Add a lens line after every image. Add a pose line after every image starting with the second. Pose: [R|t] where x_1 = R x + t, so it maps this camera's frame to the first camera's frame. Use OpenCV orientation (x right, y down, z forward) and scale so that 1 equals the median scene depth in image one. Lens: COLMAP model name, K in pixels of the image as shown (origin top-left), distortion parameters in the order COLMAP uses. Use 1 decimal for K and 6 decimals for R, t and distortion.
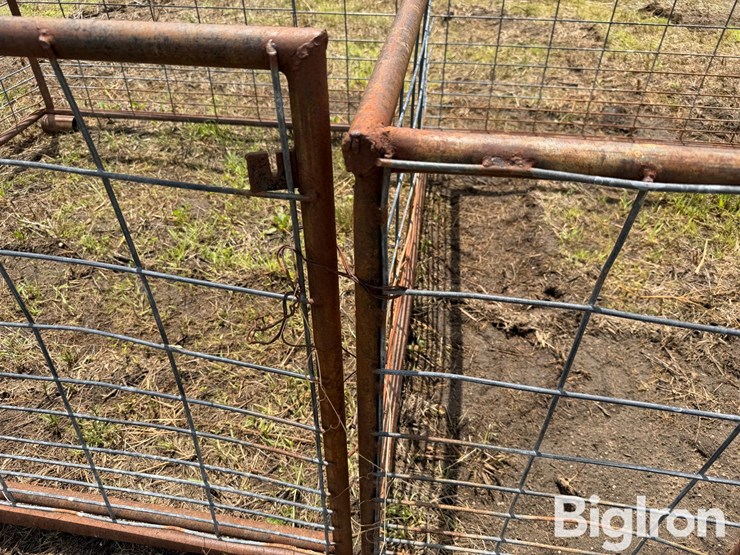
lens RADIAL K [[524.3, 0, 368.1], [0, 524.3, 281.5], [0, 0, 1]] dist [0.061856, -0.074378]
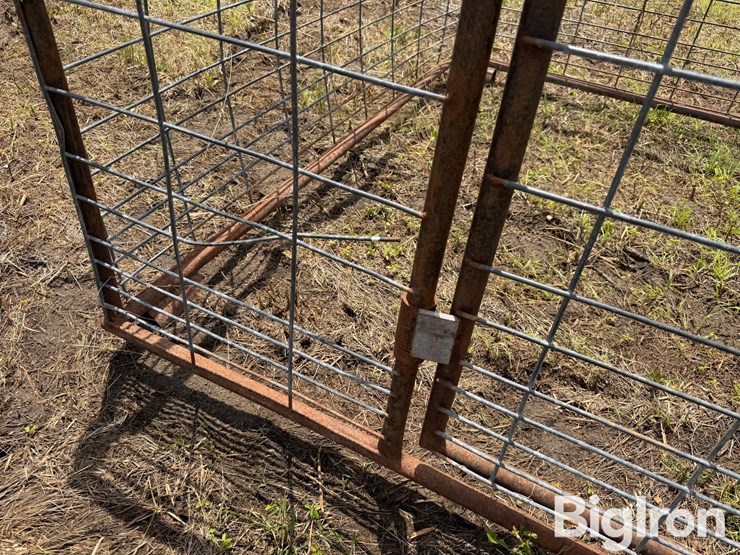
lens RADIAL K [[524.3, 0, 368.1], [0, 524.3, 281.5], [0, 0, 1]] dist [0.061856, -0.074378]
pose [[0.938653, 0.270461, -0.213967, -0.518278], [-0.269325, 0.962413, 0.035018, 0.057923], [0.215396, 0.024757, 0.976213, 0.120403]]
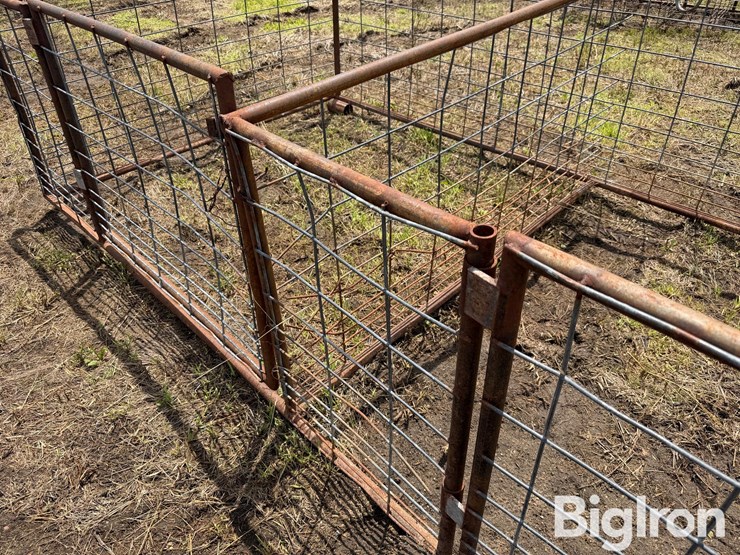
lens RADIAL K [[524.3, 0, 368.1], [0, 524.3, 281.5], [0, 0, 1]] dist [0.061856, -0.074378]
pose [[0.794004, 0.361455, -0.488781, 0.352448], [-0.378169, 0.923207, 0.068394, 0.001469], [0.475968, 0.130537, 0.869721, -0.114687]]
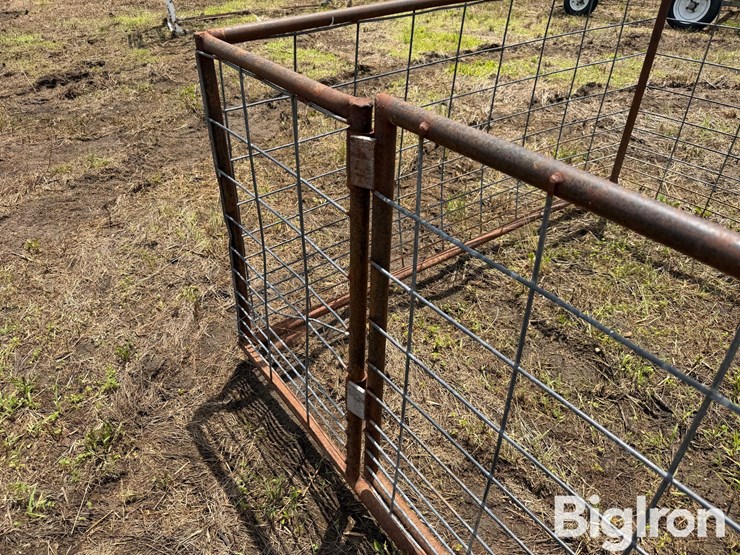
lens RADIAL K [[524.3, 0, 368.1], [0, 524.3, 281.5], [0, 0, 1]] dist [0.061856, -0.074378]
pose [[0.687049, 0.424531, -0.589692, -0.290510], [-0.465066, 0.880480, 0.092026, -0.059422], [0.558280, 0.211019, 0.802368, 0.004989]]
